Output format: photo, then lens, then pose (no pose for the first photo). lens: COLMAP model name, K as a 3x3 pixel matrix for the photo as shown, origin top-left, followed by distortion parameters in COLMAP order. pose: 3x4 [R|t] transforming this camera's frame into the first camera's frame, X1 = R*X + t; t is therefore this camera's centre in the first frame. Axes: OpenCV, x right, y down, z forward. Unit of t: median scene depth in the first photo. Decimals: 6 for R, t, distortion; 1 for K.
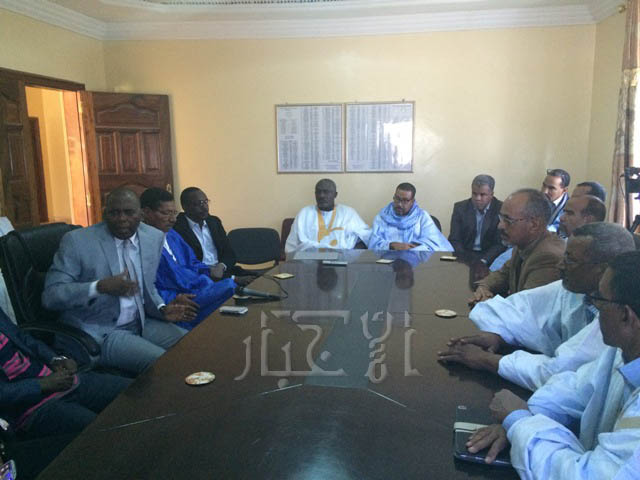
lens RADIAL K [[534.7, 0, 320.0], [0, 534.7, 240.0], [0, 0, 1]] dist [0.218906, -0.422159]
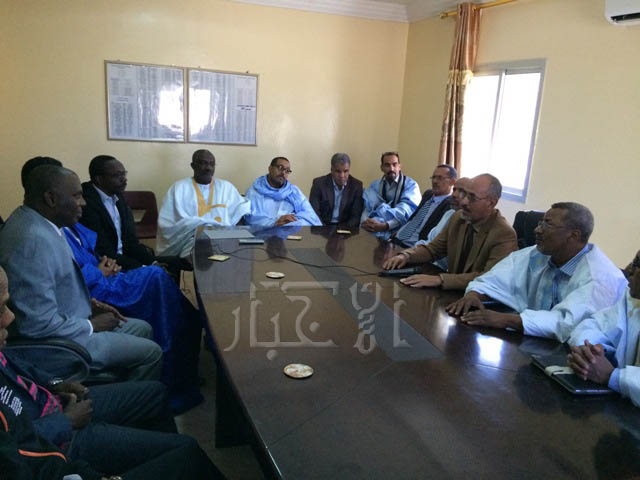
lens RADIAL K [[545.5, 0, 320.0], [0, 545.5, 240.0], [0, 0, 1]] dist [-0.001864, -0.007386]
pose [[0.859815, -0.044996, 0.508620, -0.293319], [0.018260, 0.998182, 0.057438, -0.009988], [-0.510280, -0.040098, 0.859073, 0.085614]]
